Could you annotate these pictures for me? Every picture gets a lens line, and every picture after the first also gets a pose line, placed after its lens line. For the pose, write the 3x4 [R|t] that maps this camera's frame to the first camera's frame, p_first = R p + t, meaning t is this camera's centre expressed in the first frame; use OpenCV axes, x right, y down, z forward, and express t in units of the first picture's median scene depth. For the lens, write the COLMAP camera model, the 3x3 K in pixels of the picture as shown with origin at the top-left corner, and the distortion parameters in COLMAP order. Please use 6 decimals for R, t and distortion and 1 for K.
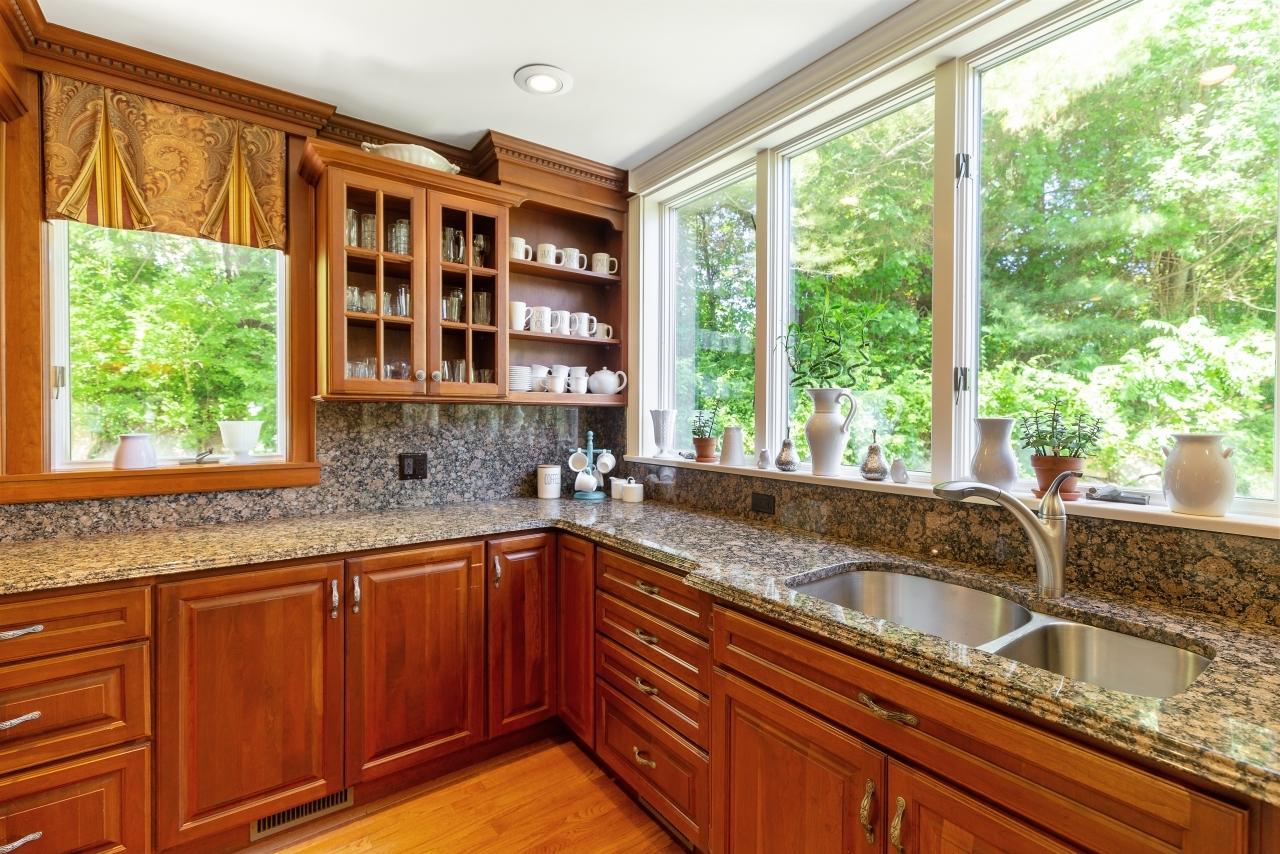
lens RADIAL K [[556.2, 0, 644.9], [0, 556.2, 417.4], [0, 0, 1]] dist [0.001607, 0.000186]
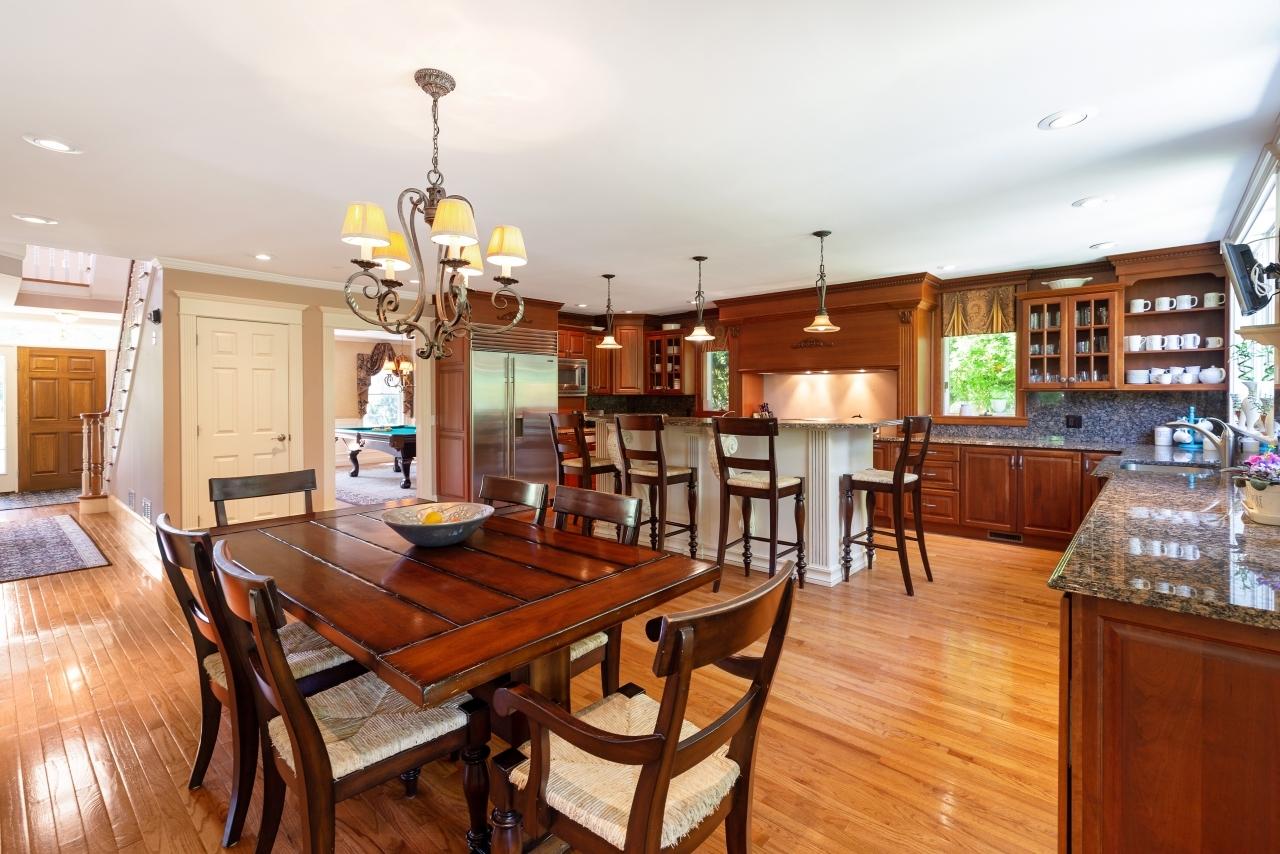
lens RADIAL K [[588.6, 0, 641.3], [0, 588.6, 410.9], [0, 0, 1]] dist [0.001242, -0.000220]
pose [[0.208835, 0.017926, -0.977787, 1.449810], [-0.002097, 0.999838, 0.017883, 0.011729], [0.977949, -0.001684, 0.208839, -1.082474]]
